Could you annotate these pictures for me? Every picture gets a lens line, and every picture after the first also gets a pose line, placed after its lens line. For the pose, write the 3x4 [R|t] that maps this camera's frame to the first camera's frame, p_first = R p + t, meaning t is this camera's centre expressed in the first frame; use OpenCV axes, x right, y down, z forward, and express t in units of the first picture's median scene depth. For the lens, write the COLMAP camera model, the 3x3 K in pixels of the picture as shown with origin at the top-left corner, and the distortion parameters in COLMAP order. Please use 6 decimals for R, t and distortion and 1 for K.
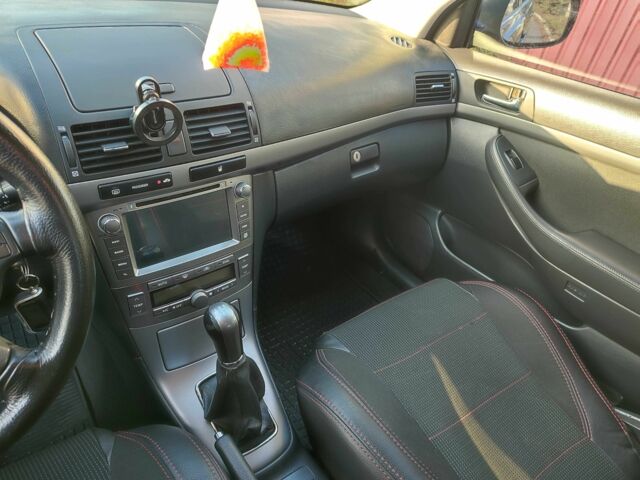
lens RADIAL K [[462.3, 0, 320.0], [0, 462.3, 240.0], [0, 0, 1]] dist [0.043733, -0.024875]
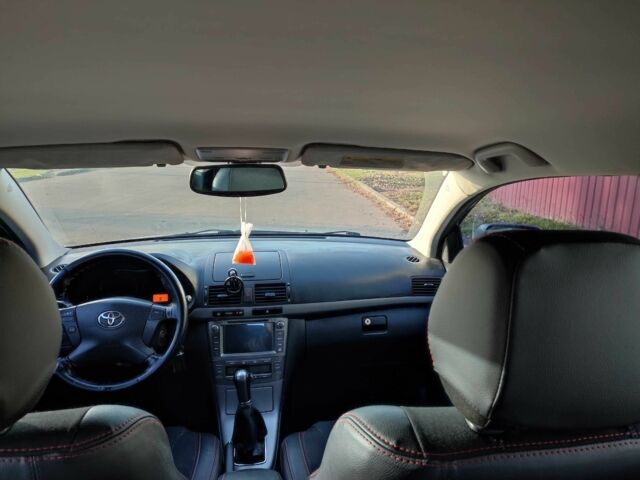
lens RADIAL K [[462.3, 0, 320.0], [0, 462.3, 240.0], [0, 0, 1]] dist [0.043733, -0.024875]
pose [[0.861640, -0.017924, -0.507203, 1.047759], [-0.209506, 0.897690, -0.387634, 0.316171], [0.462259, 0.440263, 0.769731, -0.648878]]
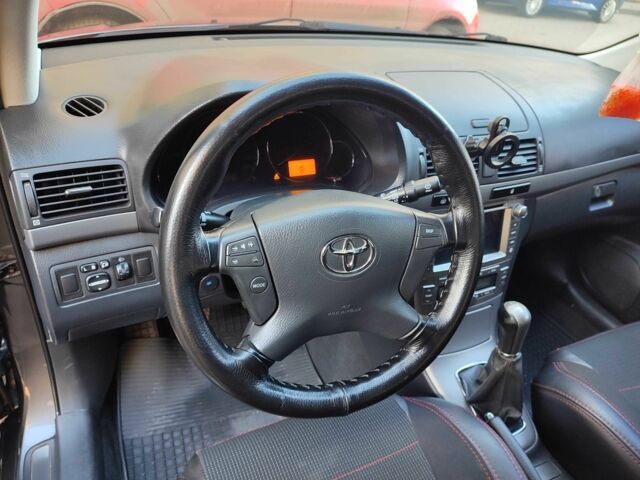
lens RADIAL K [[462.3, 0, 320.0], [0, 462.3, 240.0], [0, 0, 1]] dist [0.043733, -0.024875]
pose [[0.973917, 0.113806, -0.196302, -0.435102], [-0.124759, 0.991197, -0.044320, 0.082851], [0.189530, 0.067655, 0.979541, -0.246182]]
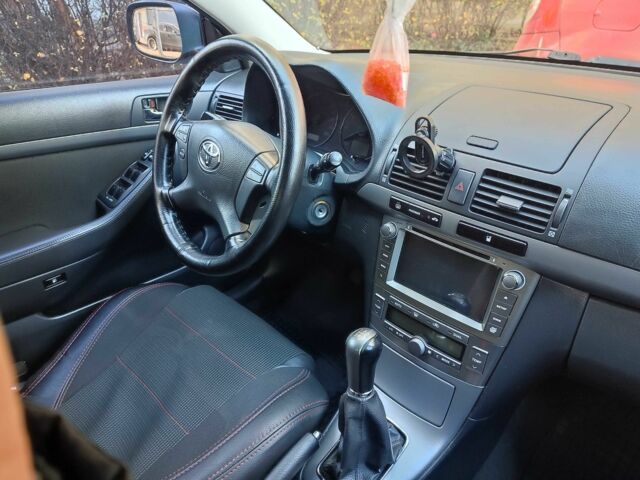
lens RADIAL K [[462.3, 0, 320.0], [0, 462.3, 240.0], [0, 0, 1]] dist [0.043733, -0.024875]
pose [[0.116111, 0.389833, -0.913536, 0.546370], [-0.551035, 0.790514, 0.267299, -0.206327], [0.826365, 0.472354, 0.306599, 0.449289]]
